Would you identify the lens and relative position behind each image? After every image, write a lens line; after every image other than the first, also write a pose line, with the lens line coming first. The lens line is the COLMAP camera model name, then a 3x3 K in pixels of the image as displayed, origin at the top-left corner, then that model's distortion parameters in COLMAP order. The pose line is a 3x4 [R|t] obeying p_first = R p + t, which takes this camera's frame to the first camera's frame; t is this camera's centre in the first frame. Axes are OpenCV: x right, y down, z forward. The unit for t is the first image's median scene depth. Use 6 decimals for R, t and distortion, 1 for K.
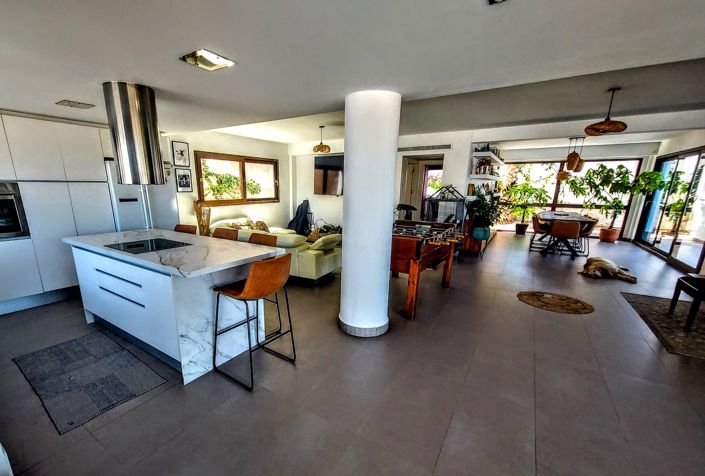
lens RADIAL K [[306.7, 0, 322.1], [0, 306.7, 264.2], [0, 0, 1]] dist [0.010374, -0.000091]
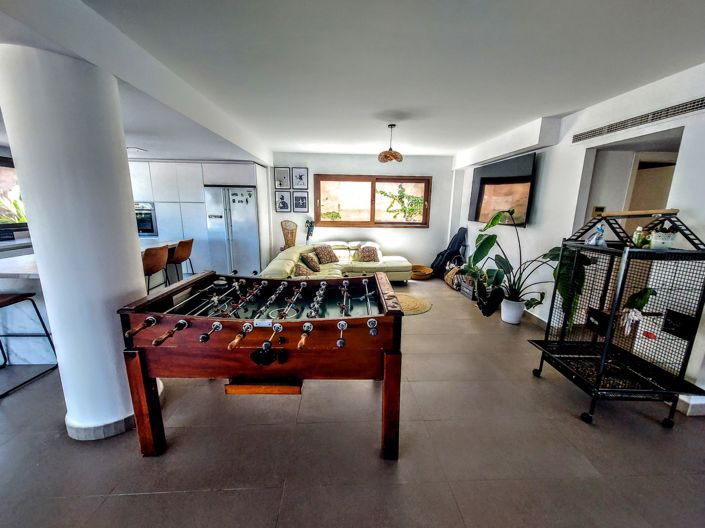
lens RADIAL K [[279.1, 0, 352.5], [0, 279.1, 264.0], [0, 0, 1]] dist [0.002759, 0.000360]
pose [[0.586007, 0.173104, -0.791600, 0.463190], [-0.214501, 0.975204, 0.054462, -0.140025], [0.781400, 0.137884, 0.608607, 0.532316]]
